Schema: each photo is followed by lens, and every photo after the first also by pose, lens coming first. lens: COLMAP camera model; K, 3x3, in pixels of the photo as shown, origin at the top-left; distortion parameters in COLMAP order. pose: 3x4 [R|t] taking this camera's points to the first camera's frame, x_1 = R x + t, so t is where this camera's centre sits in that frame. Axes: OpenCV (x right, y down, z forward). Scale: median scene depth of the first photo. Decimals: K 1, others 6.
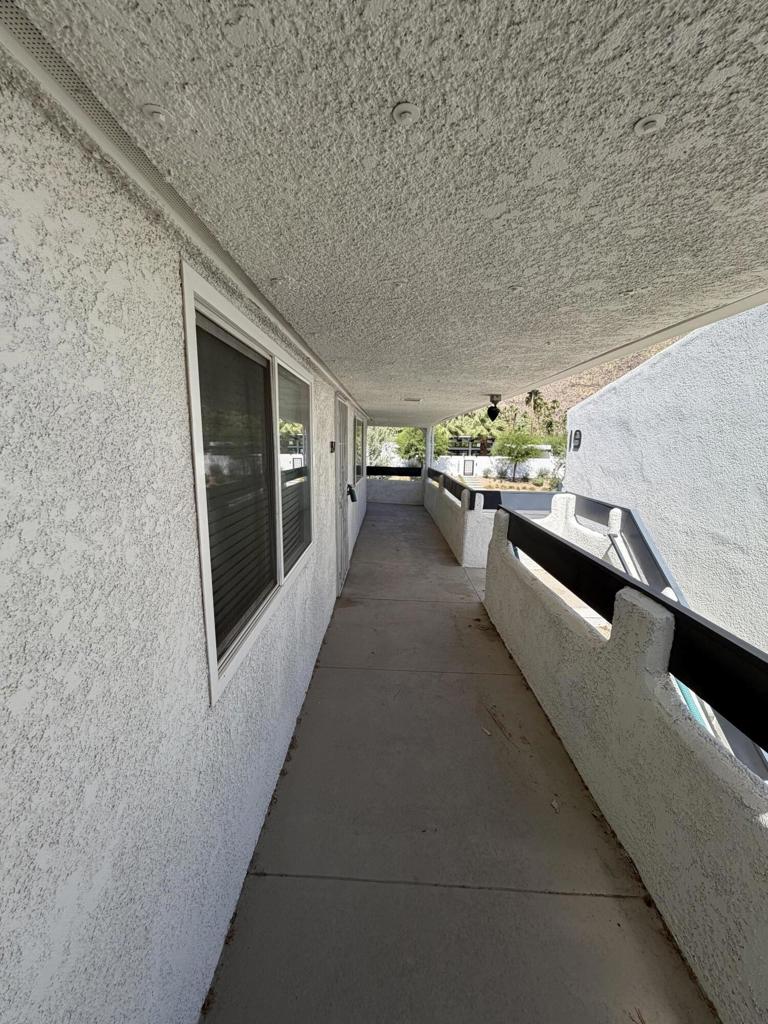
lens RADIAL K [[408.6, 0, 382.6], [0, 408.6, 514.2], [0, 0, 1]] dist [0.000329, -0.000026]
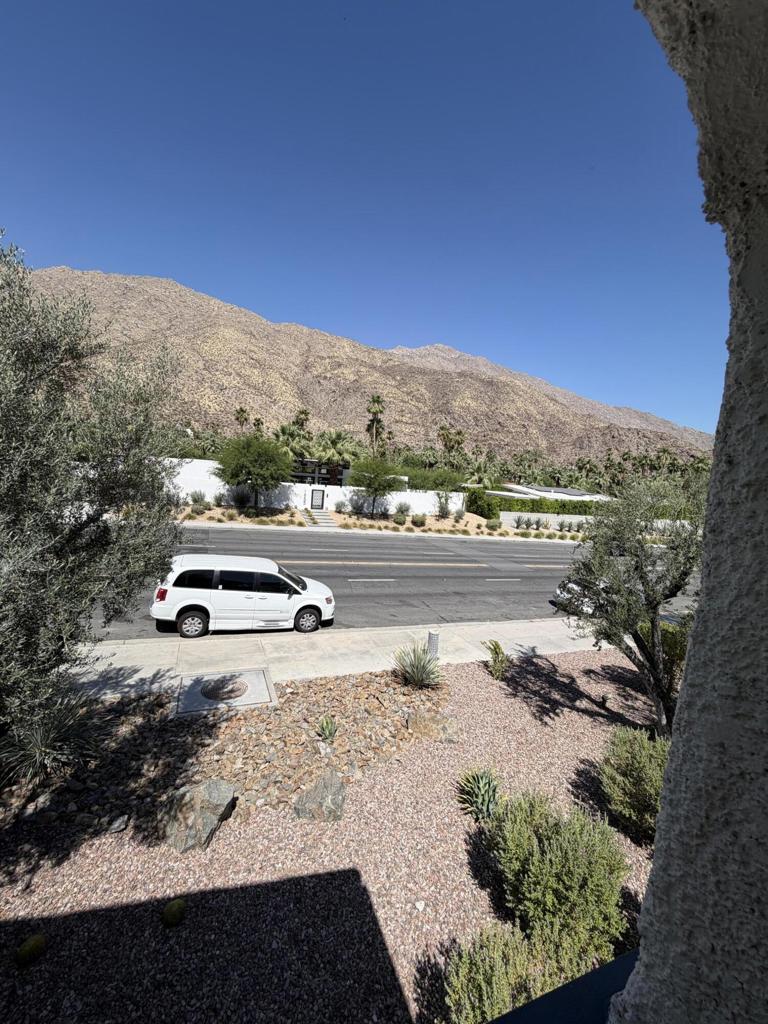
lens RADIAL K [[408.6, 0, 384.9], [0, 408.6, 513.6], [0, 0, 1]] dist [0.000329, -0.000026]
pose [[0.917548, 0.019168, 0.397163, 0.016432], [0.005340, 0.998153, -0.060511, -0.037091], [-0.397589, 0.057643, 0.915751, 0.221625]]
